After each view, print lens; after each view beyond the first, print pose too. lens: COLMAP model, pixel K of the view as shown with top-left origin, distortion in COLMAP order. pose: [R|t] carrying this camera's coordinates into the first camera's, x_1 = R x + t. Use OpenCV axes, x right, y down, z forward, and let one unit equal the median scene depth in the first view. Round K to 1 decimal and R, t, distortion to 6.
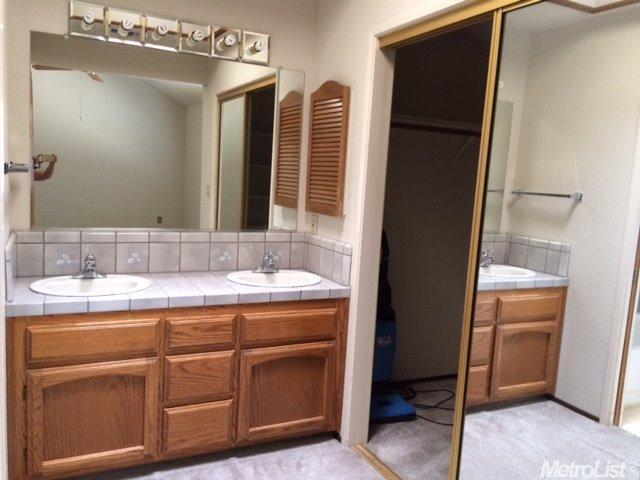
lens RADIAL K [[547.4, 0, 320.0], [0, 547.4, 240.0], [0, 0, 1]] dist [0.076038, -0.097273]
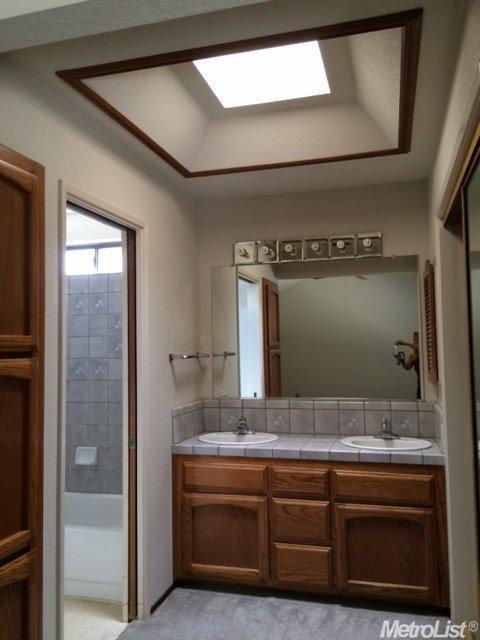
lens RADIAL K [[547.4, 0, 244.6], [0, 547.4, 316.7], [0, 0, 1]] dist [0.076038, -0.097273]
pose [[0.740713, -0.108409, -0.663017, 0.532870], [-0.021216, 0.982628, -0.184371, 0.035605], [0.671486, 0.150632, 0.725546, -0.024274]]
